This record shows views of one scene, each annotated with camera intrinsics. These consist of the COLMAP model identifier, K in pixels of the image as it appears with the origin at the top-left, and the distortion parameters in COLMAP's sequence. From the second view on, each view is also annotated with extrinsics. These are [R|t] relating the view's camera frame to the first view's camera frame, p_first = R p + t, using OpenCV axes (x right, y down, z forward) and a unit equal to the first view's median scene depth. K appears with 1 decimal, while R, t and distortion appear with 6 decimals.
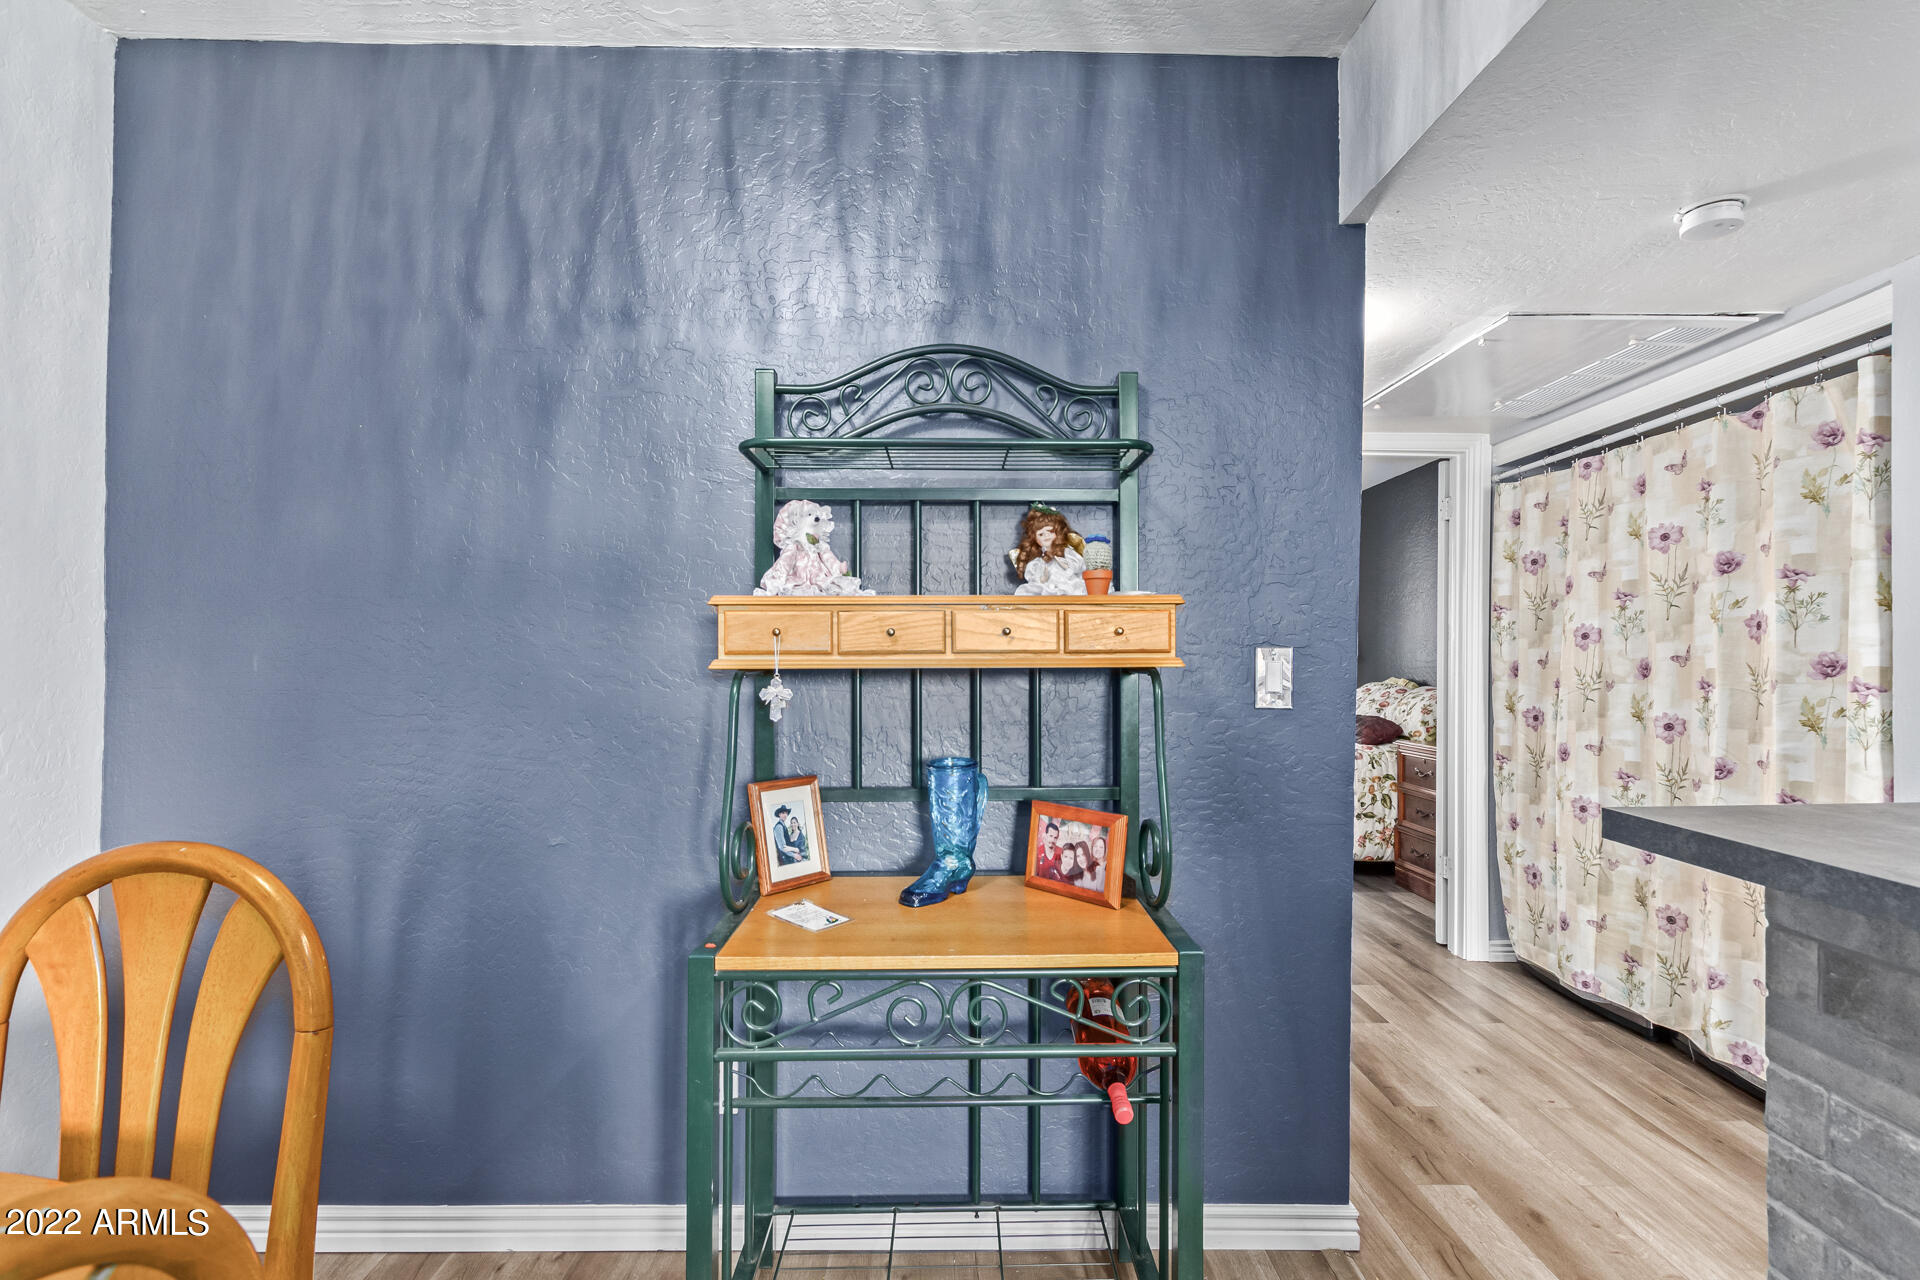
lens RADIAL K [[899.2, 0, 964.9], [0, 899.2, 647.6], [0, 0, 1]] dist [0.004809, -0.001233]
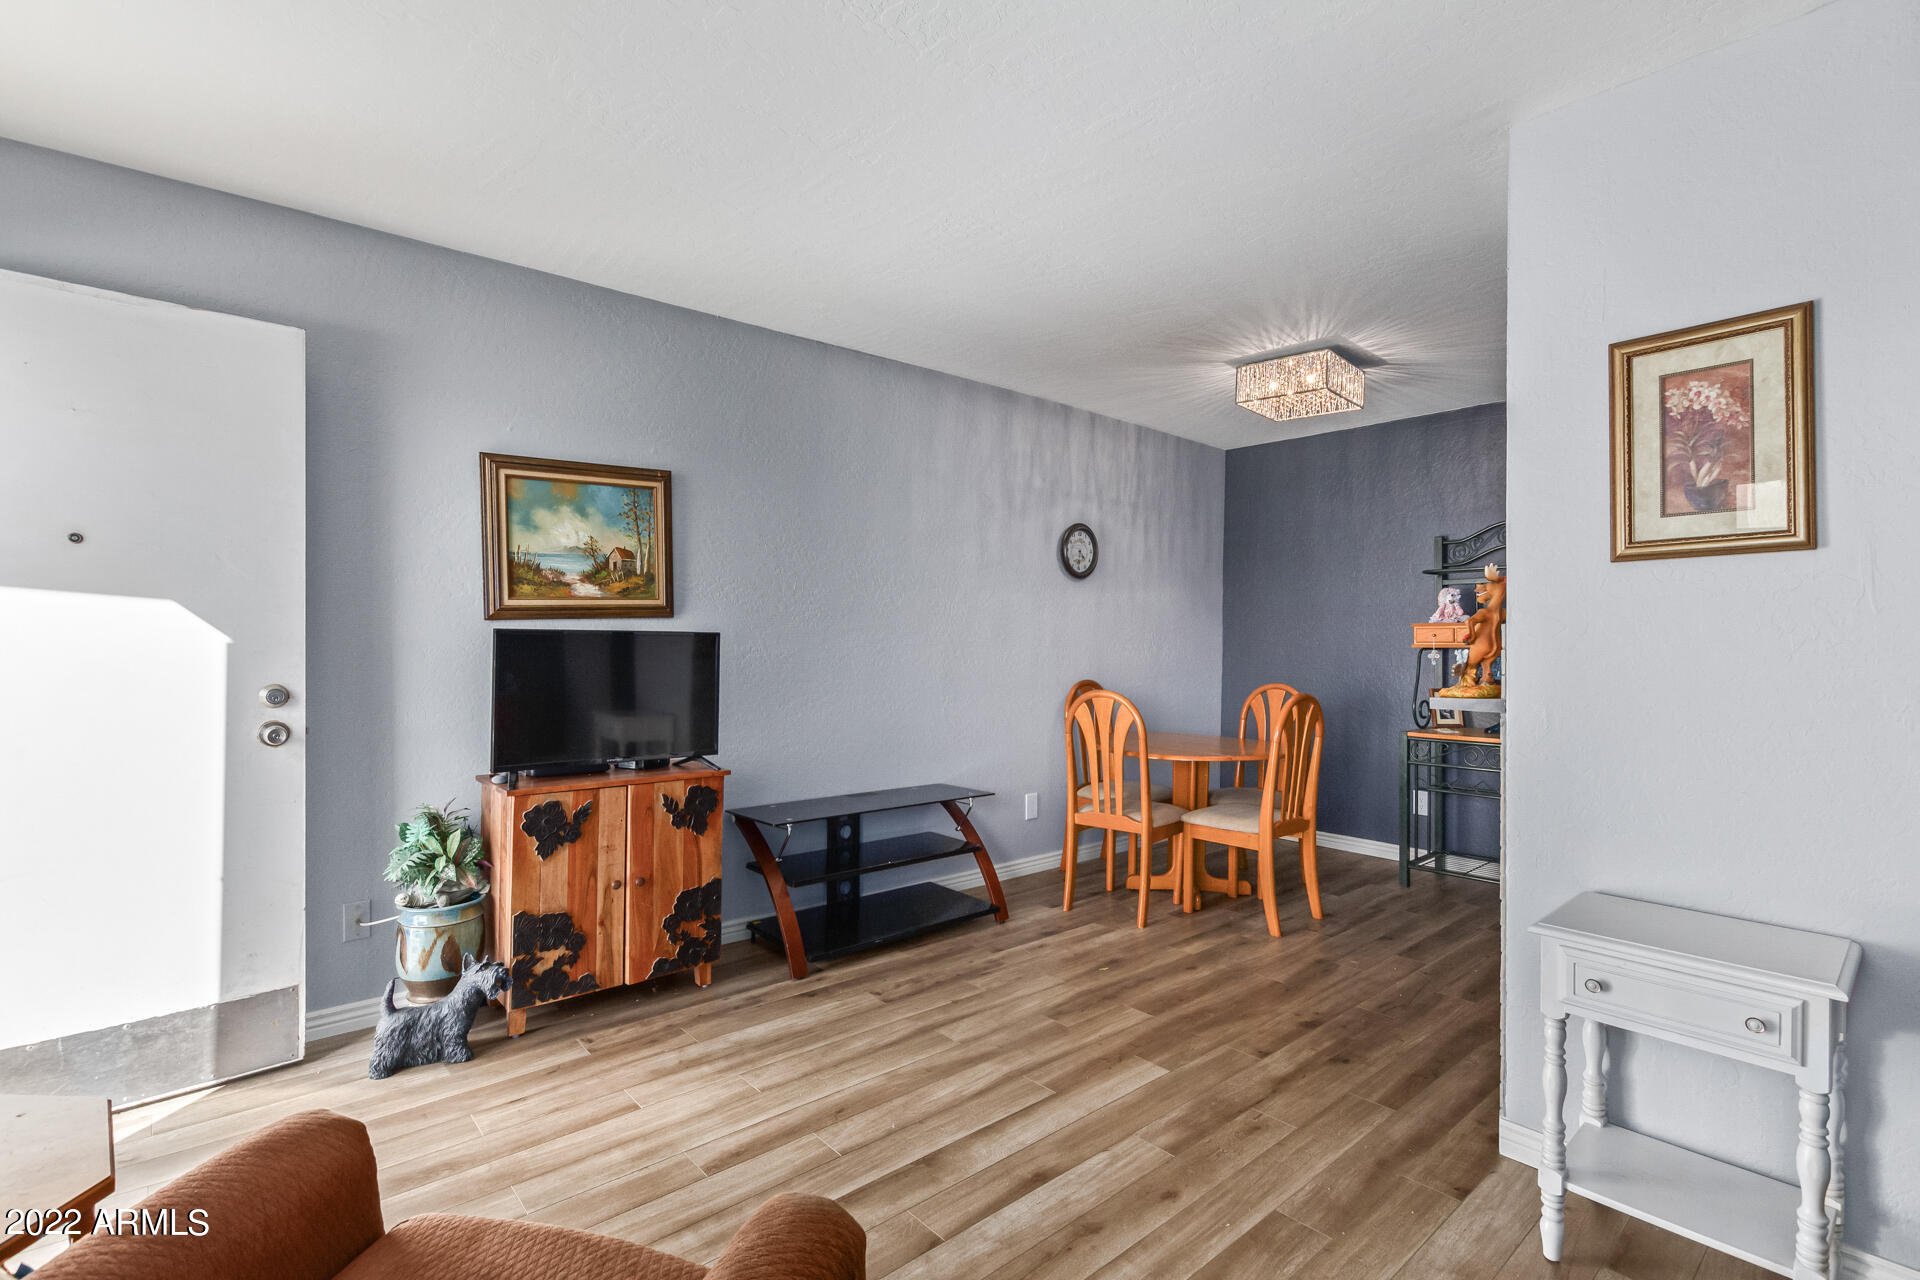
lens RADIAL K [[880.5, 0, 985.6], [0, 880.5, 638.7], [0, 0, 1]] dist [0.009015, -0.003985]
pose [[0.660678, -0.005467, -0.750649, 0.839685], [0.006475, 0.999978, -0.001584, -0.007931], [0.750641, -0.003814, 0.660699, -1.711609]]
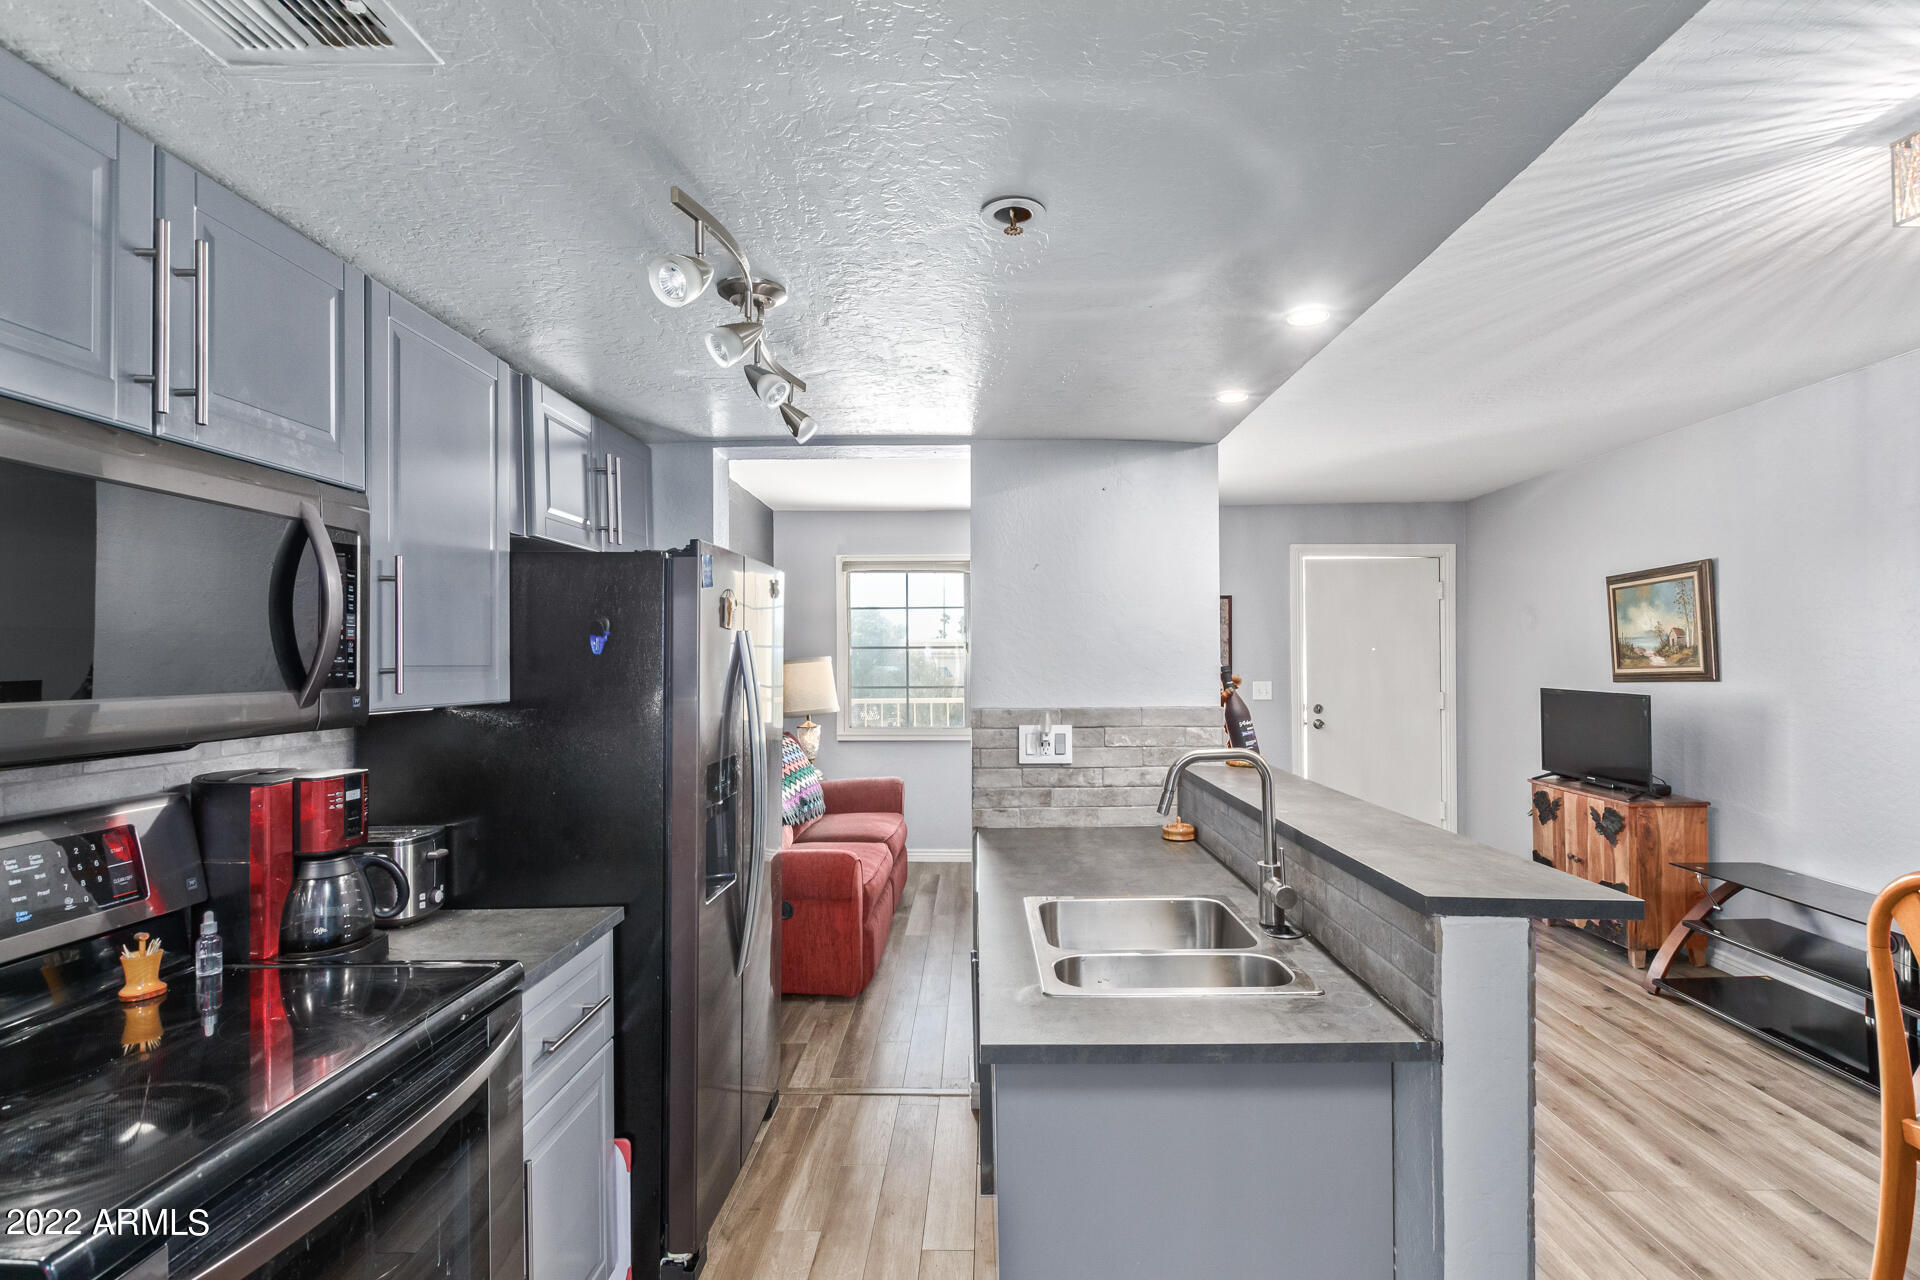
lens RADIAL K [[880.5, 0, 955.2], [0, 880.5, 649.1], [0, 0, 1]] dist [0.009015, -0.003985]
pose [[-0.999368, -0.002410, 0.035470, 0.826843], [-0.002819, 0.999930, -0.011484, -0.106337], [-0.035440, -0.011577, -0.999305, 1.160948]]
